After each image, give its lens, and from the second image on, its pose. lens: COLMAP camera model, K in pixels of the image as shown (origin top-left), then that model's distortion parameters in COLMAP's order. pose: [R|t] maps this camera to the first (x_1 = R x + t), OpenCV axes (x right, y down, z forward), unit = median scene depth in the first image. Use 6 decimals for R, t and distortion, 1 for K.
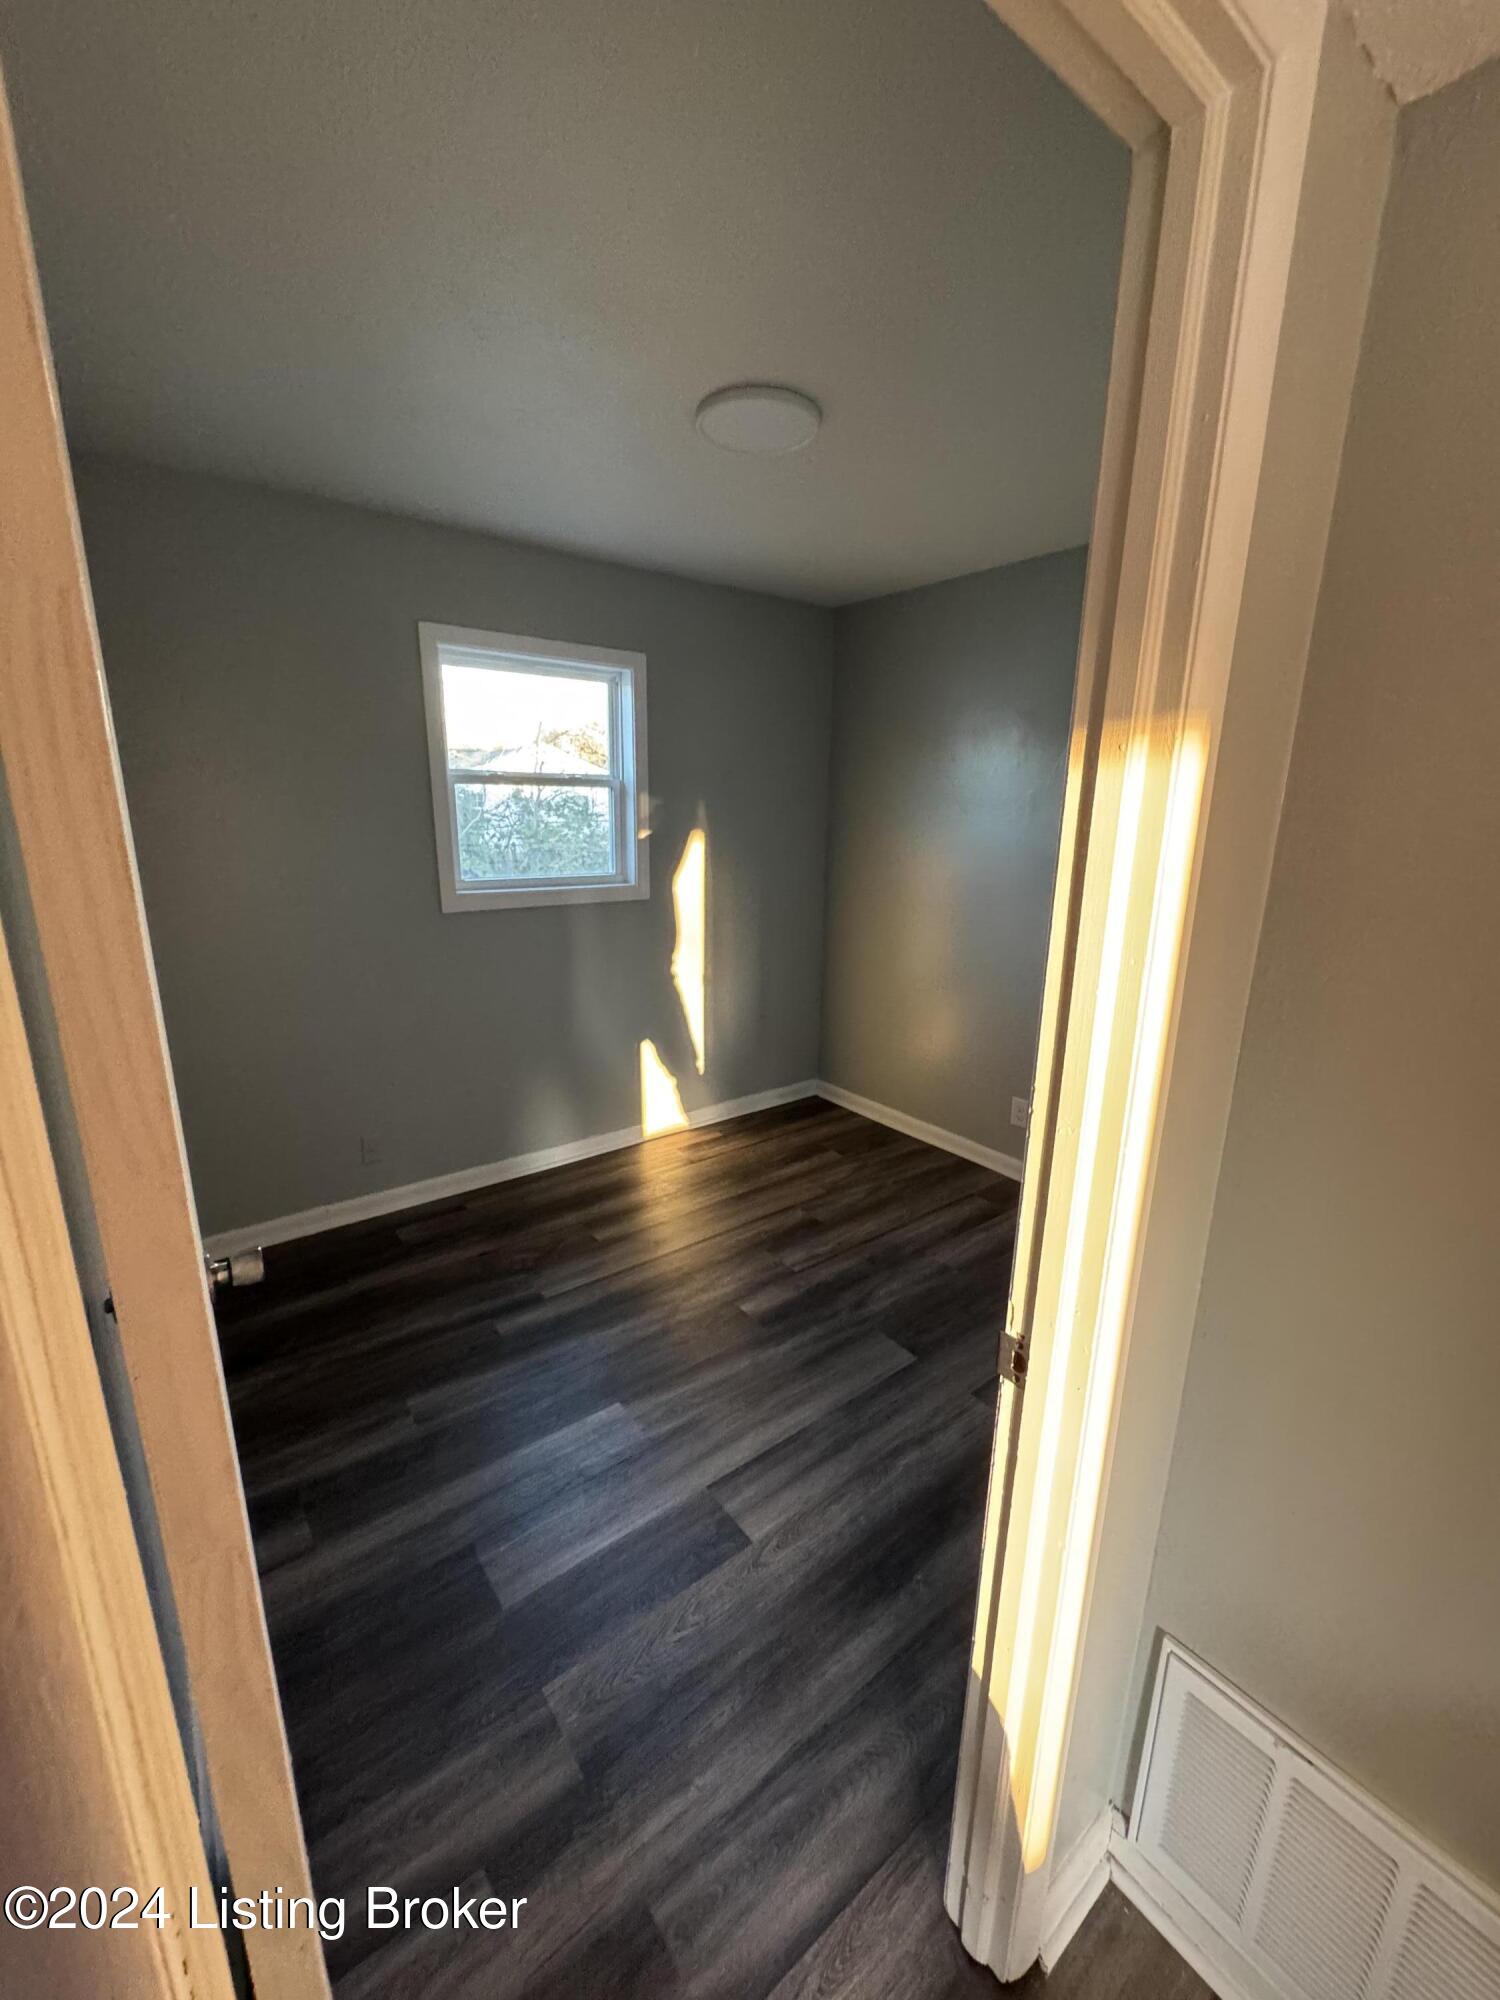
lens RADIAL K [[795.9, 0, 752.4], [0, 795.9, 1000.5], [0, 0, 1]] dist [-0.000563, -0.000247]
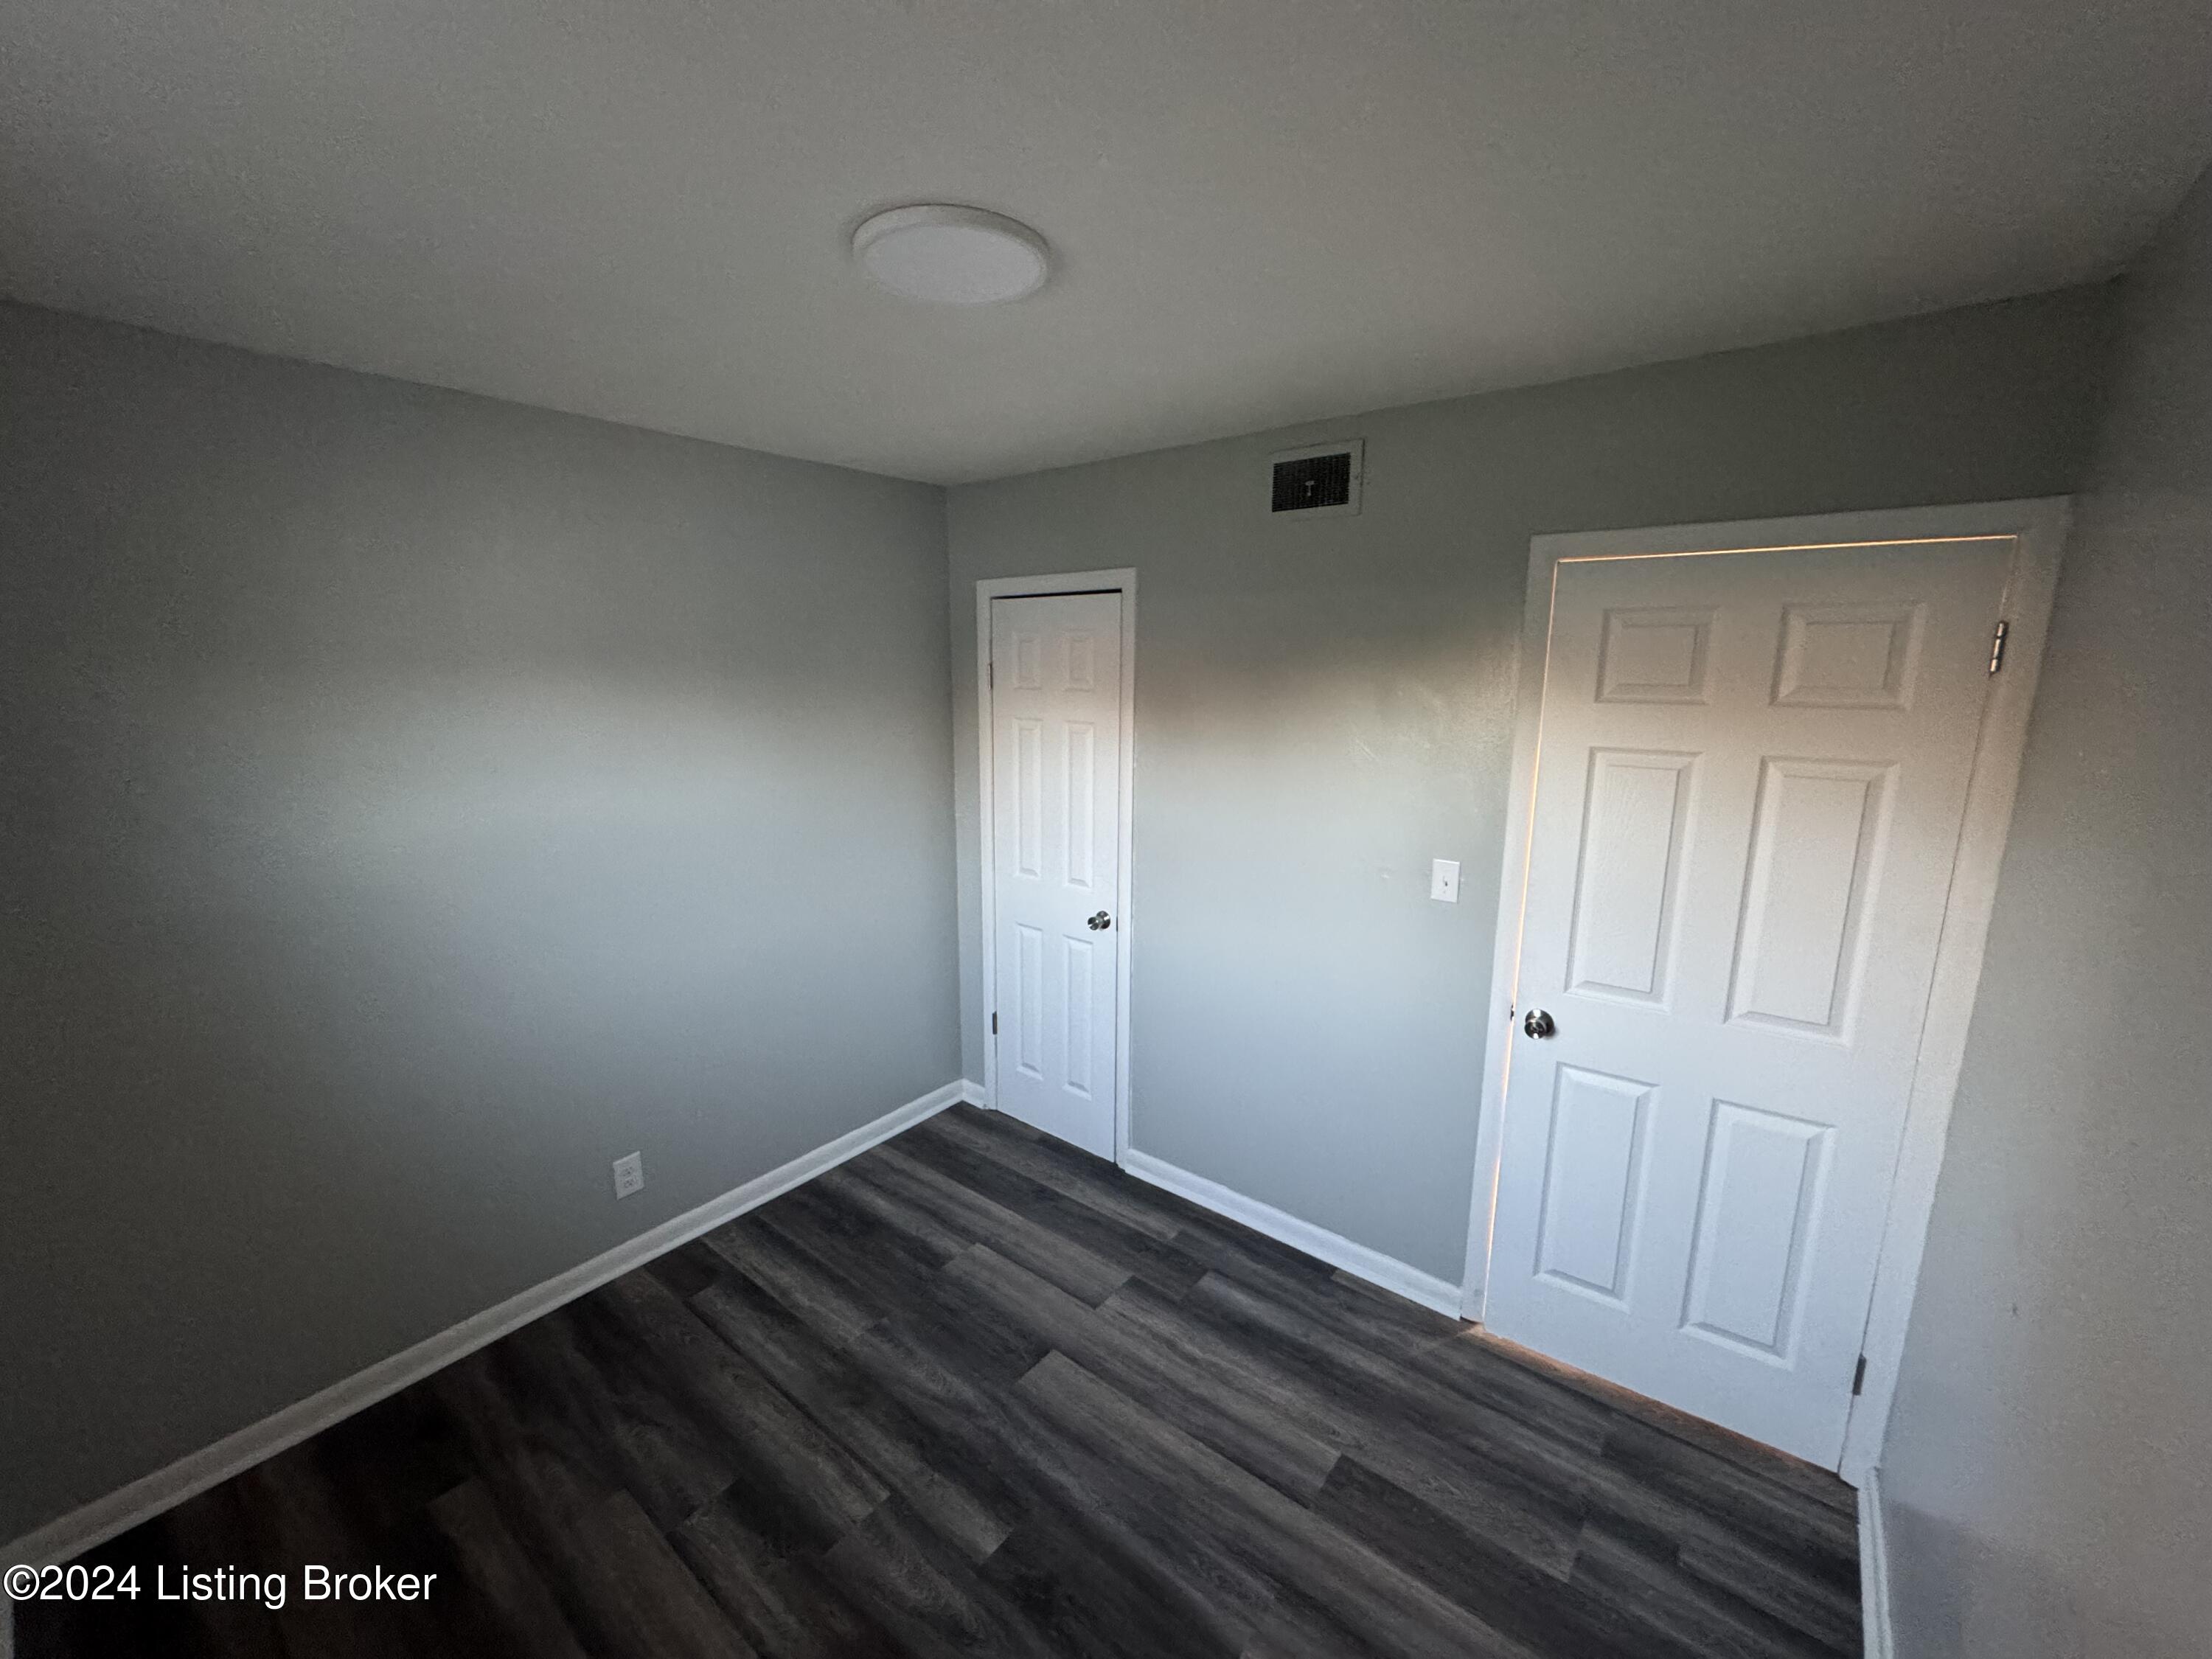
lens RADIAL K [[880.2, 0, 1105.7], [0, 880.2, 828.0], [0, 0, 1]] dist [-0.000563, -0.000247]
pose [[-0.238759, -0.196078, 0.951077, -0.825060], [0.226210, 0.941228, 0.250836, -0.460082], [-0.944364, 0.275033, -0.180371, 1.177369]]
